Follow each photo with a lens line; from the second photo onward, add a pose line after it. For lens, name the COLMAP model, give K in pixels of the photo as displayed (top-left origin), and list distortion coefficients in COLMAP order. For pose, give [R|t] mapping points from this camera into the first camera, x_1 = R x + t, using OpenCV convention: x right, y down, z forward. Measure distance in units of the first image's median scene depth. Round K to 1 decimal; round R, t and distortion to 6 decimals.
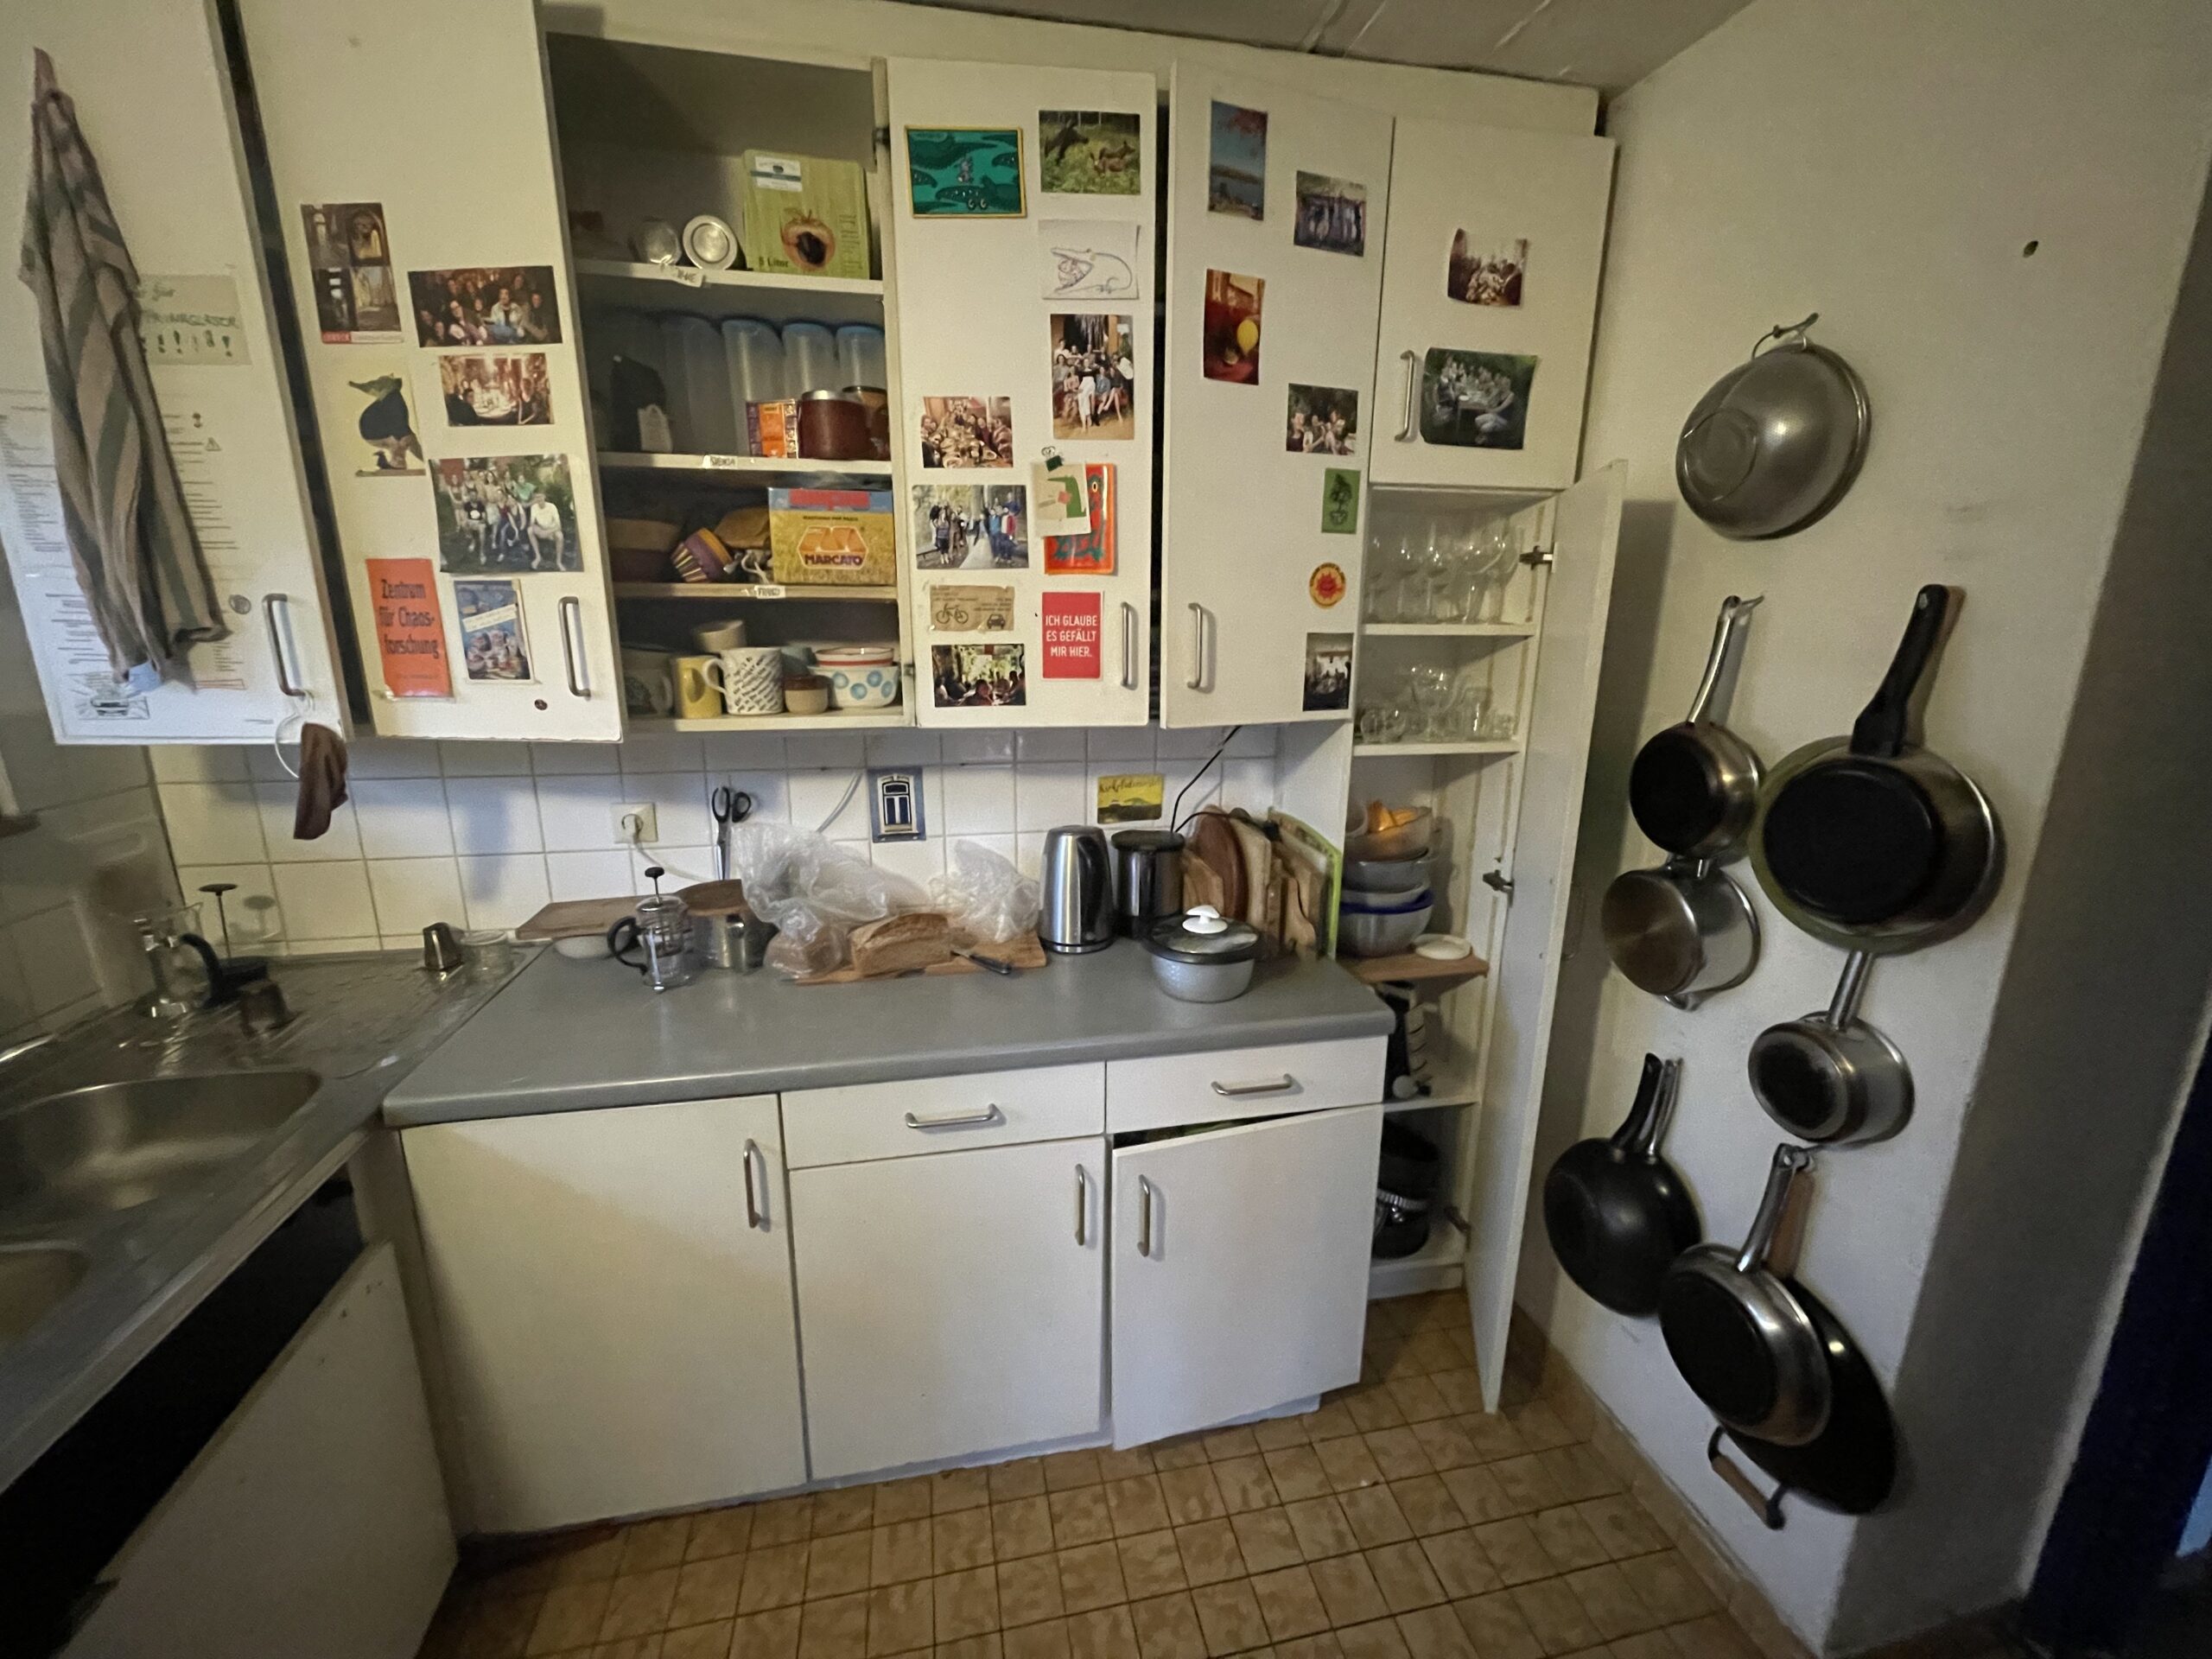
lens RADIAL K [[891.3, 0, 1106.0], [0, 891.3, 829.5], [0, 0, 1]] dist [0.001226, 0.000057]
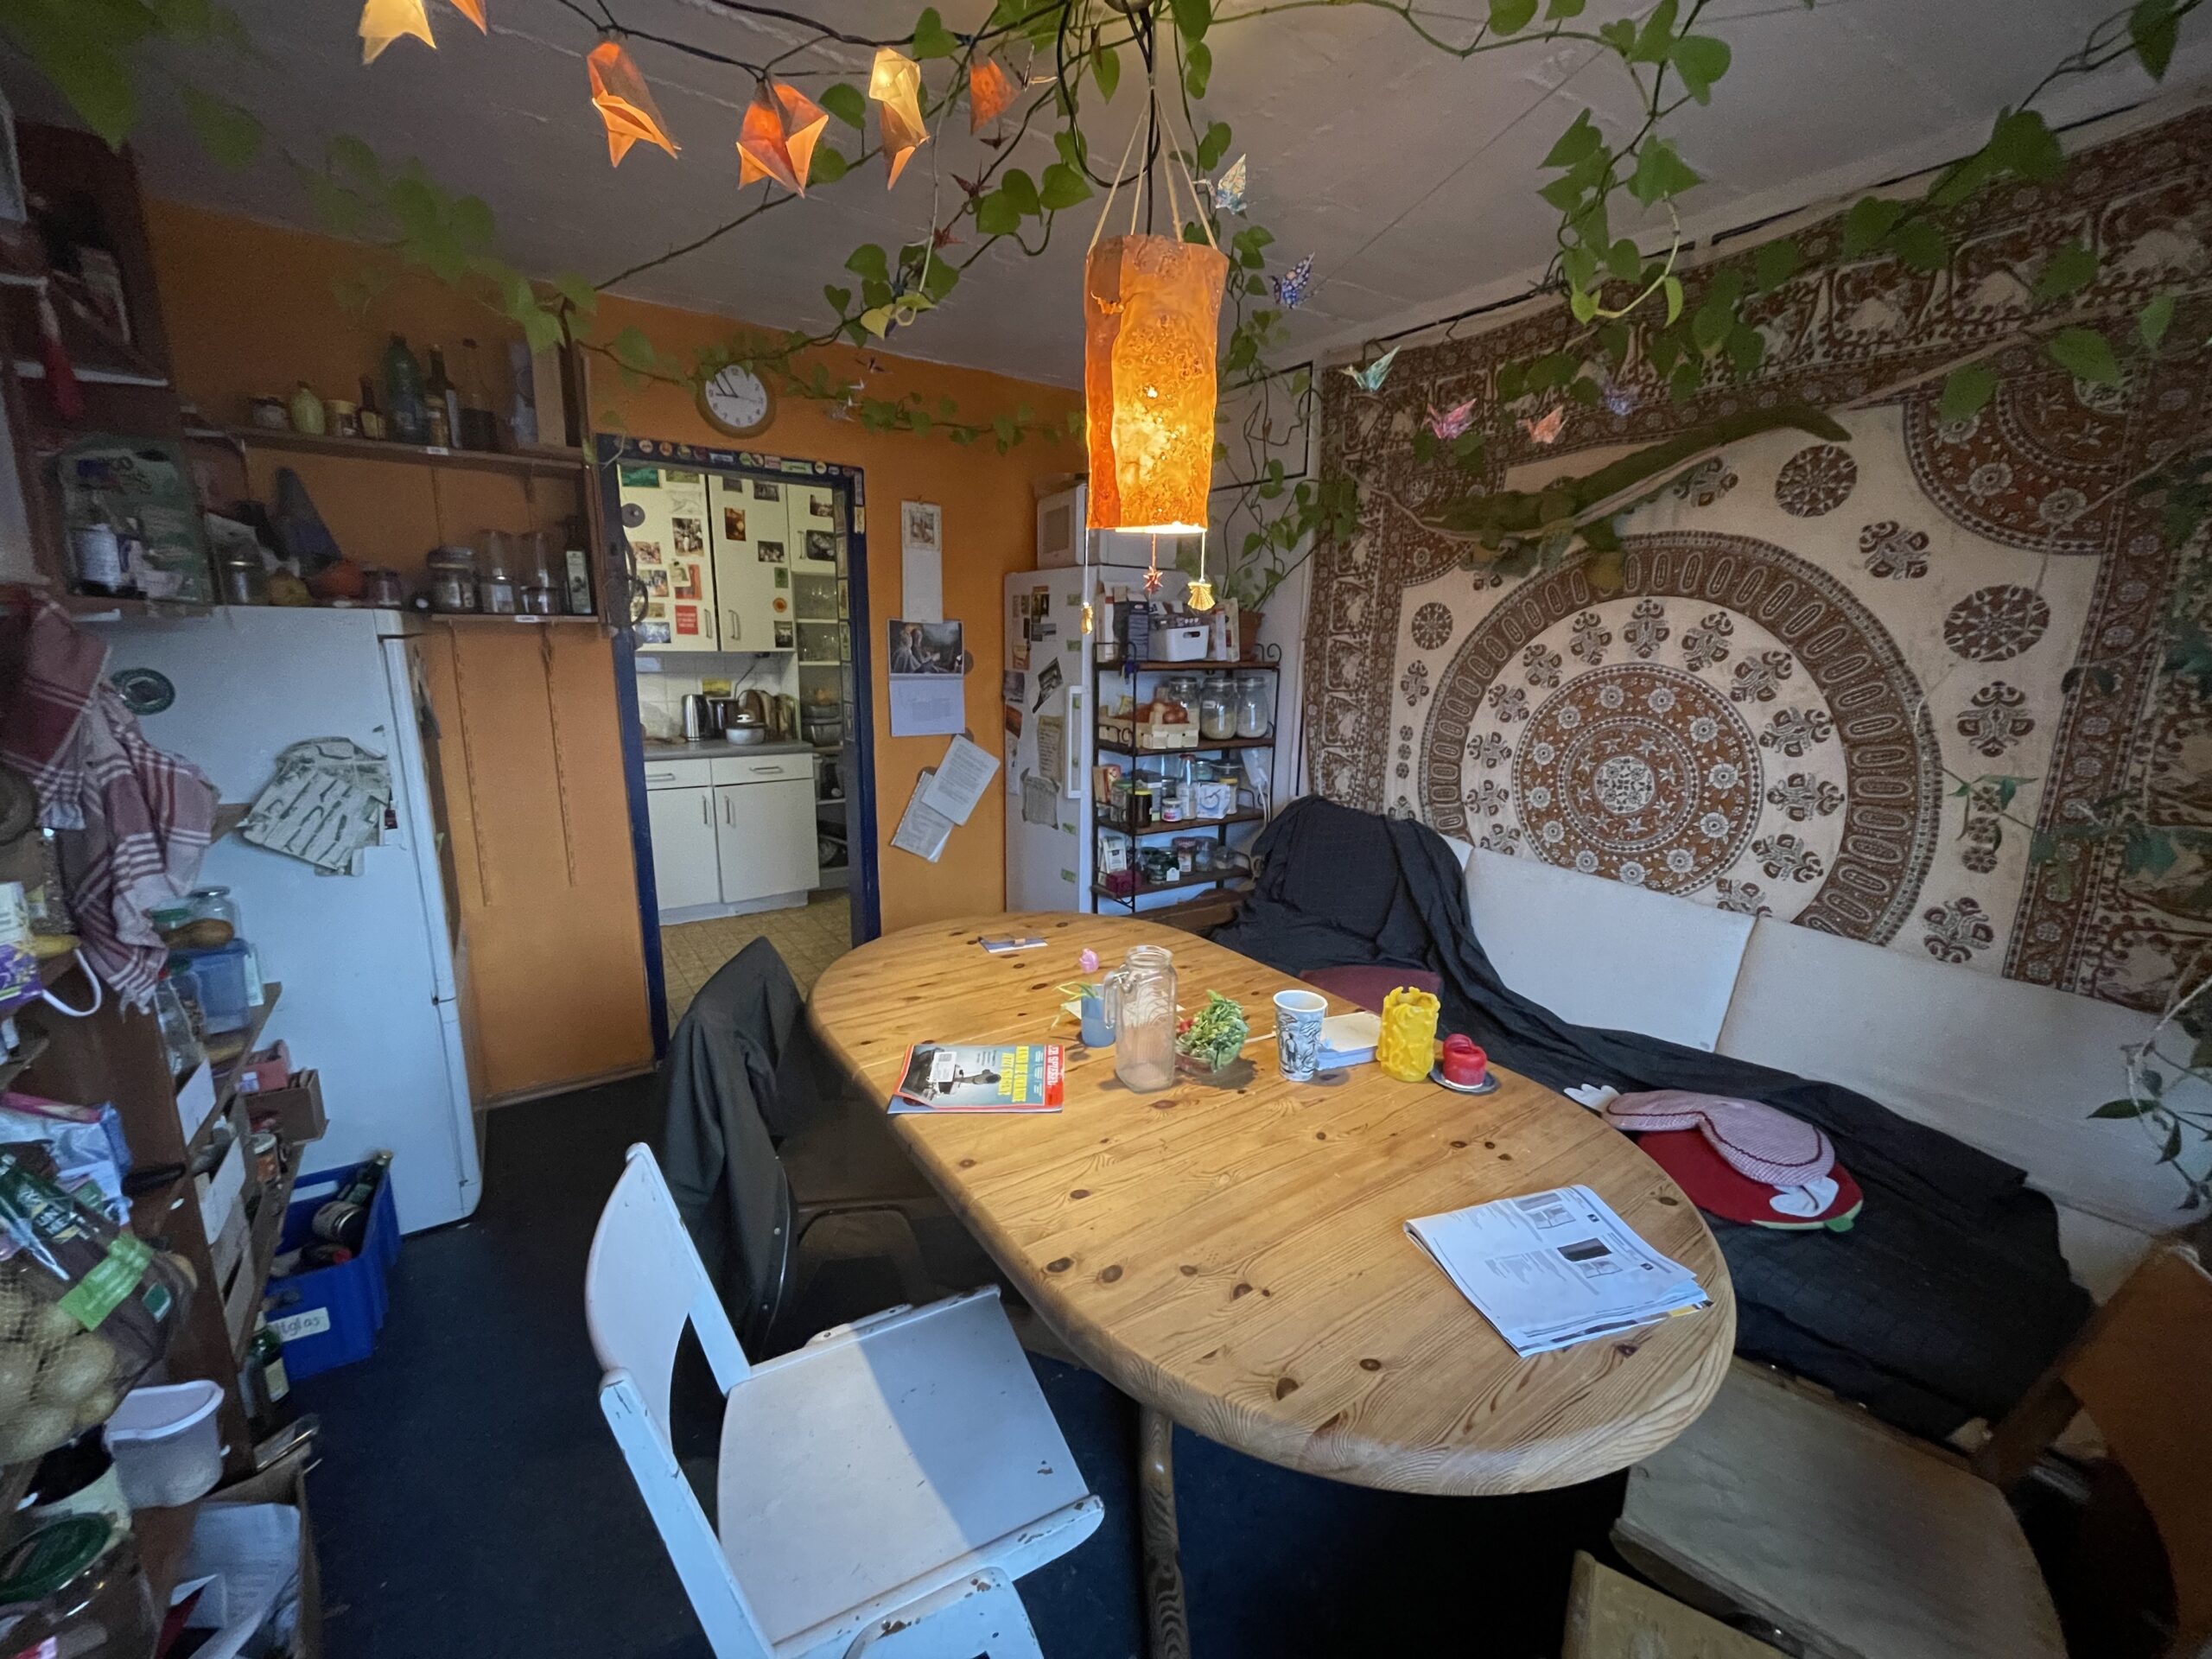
lens RADIAL K [[891.3, 0, 1106.0], [0, 891.3, 829.5], [0, 0, 1]] dist [0.001226, 0.000057]
pose [[0.916737, -0.074245, 0.392530, 0.023118], [0.081837, 0.996642, -0.002617, 0.586950], [-0.391018, 0.034522, 0.919735, -2.202898]]
